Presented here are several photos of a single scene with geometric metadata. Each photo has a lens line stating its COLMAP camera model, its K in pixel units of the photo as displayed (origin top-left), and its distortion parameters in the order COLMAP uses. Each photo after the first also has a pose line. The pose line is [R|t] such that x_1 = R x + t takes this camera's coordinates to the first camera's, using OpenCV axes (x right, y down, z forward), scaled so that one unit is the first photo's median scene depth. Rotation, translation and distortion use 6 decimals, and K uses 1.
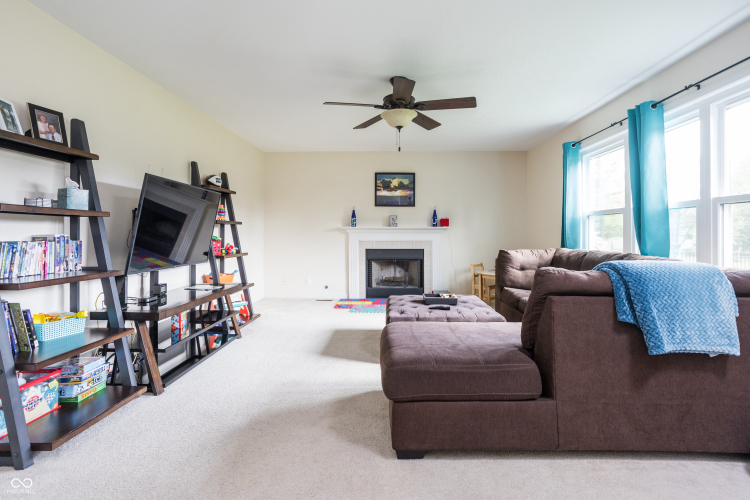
lens RADIAL K [[377.4, 0, 393.6], [0, 377.4, 242.0], [0, 0, 1]] dist [-0.058576, 0.037518]
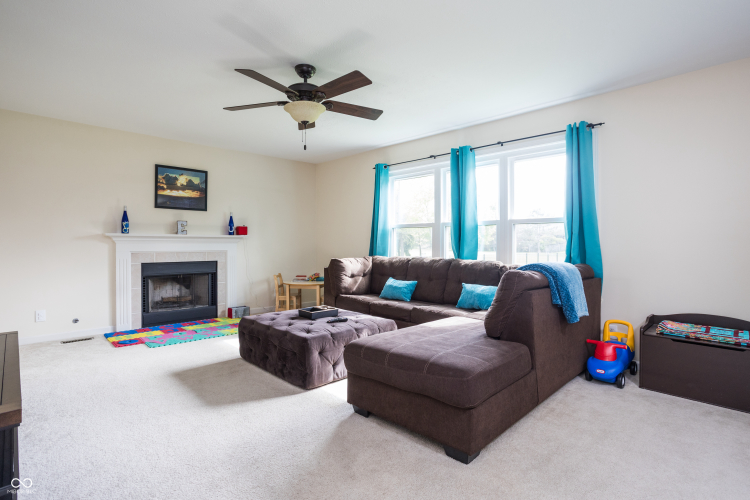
lens RADIAL K [[368.9, 0, 390.5], [0, 368.9, 249.7], [0, 0, 1]] dist [-0.056249, 0.017329]
pose [[0.700189, -0.011562, 0.713864, -0.328734], [0.014552, 0.999892, 0.001921, -0.003546], [-0.713809, 0.009043, 0.700282, 0.182659]]
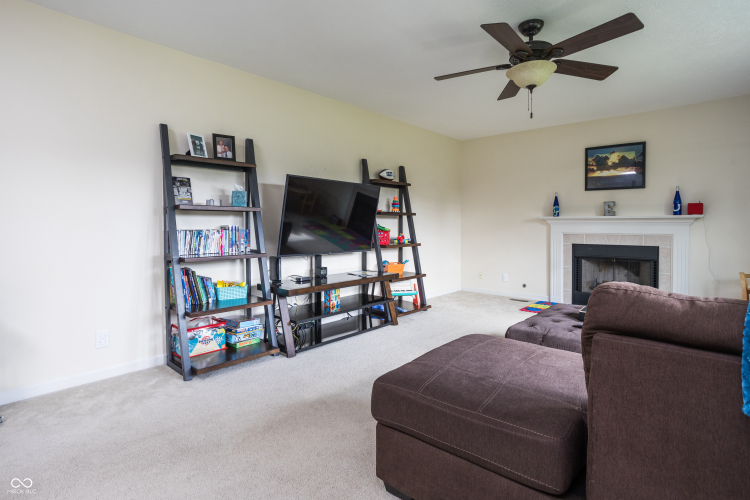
lens RADIAL K [[387.6, 0, 376.4], [0, 387.6, 245.0], [0, 0, 1]] dist [-0.062246, 0.032160]
pose [[0.745005, 0.032769, -0.666254, 0.220949], [-0.014033, 0.999342, 0.033461, -0.000639], [0.666911, -0.015579, 0.744974, 0.140120]]
